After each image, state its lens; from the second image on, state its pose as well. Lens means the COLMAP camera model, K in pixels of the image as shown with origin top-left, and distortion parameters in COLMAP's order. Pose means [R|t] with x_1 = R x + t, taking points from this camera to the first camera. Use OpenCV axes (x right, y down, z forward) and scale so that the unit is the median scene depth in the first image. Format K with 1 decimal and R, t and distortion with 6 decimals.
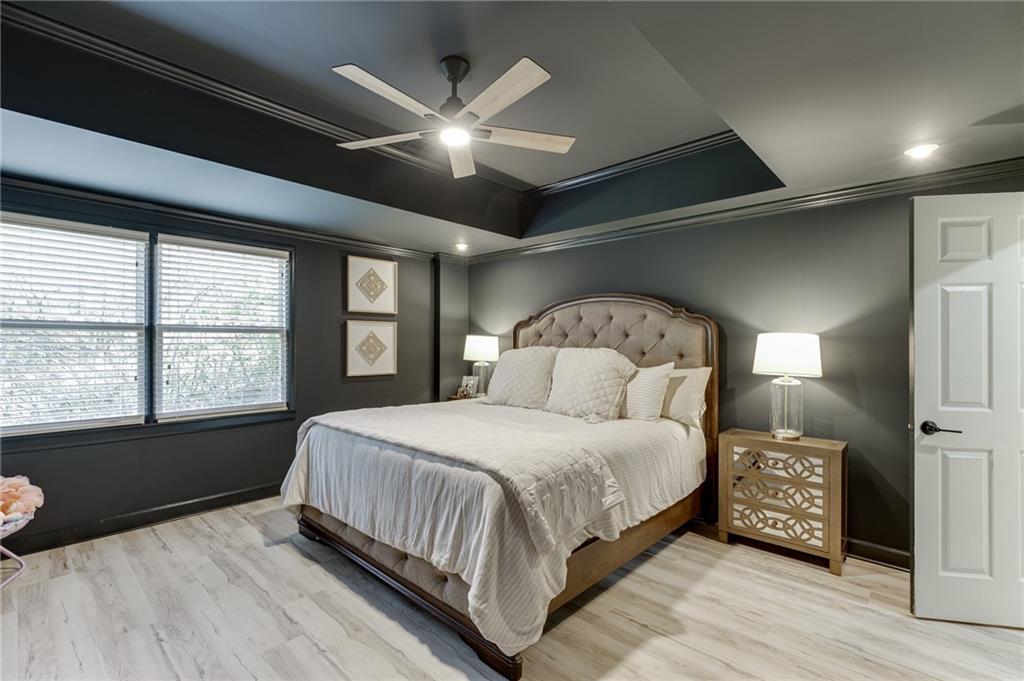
lens RADIAL K [[455.7, 0, 531.6], [0, 455.7, 339.9], [0, 0, 1]] dist [0.003306, -0.000071]
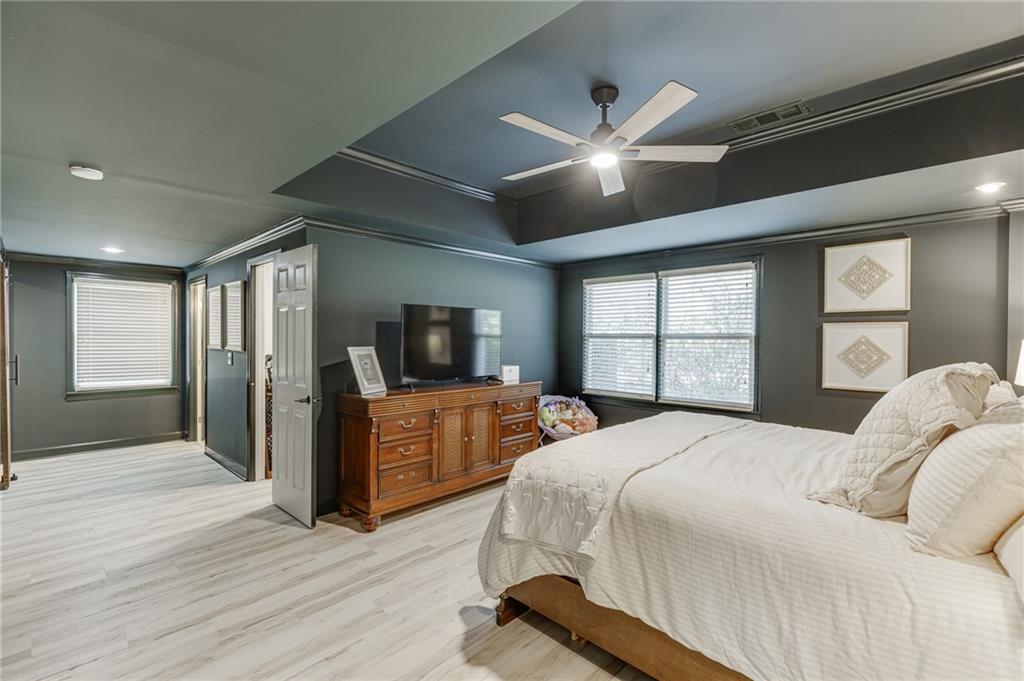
lens RADIAL K [[455.7, 0, 511.5], [0, 455.7, 342.2], [0, 0, 1]] dist [0.003306, -0.000071]
pose [[-0.038370, 0.003693, -0.999257, 0.533773], [0.000442, 0.999993, 0.003678, -0.011535], [0.999263, -0.000300, -0.038372, 0.479539]]
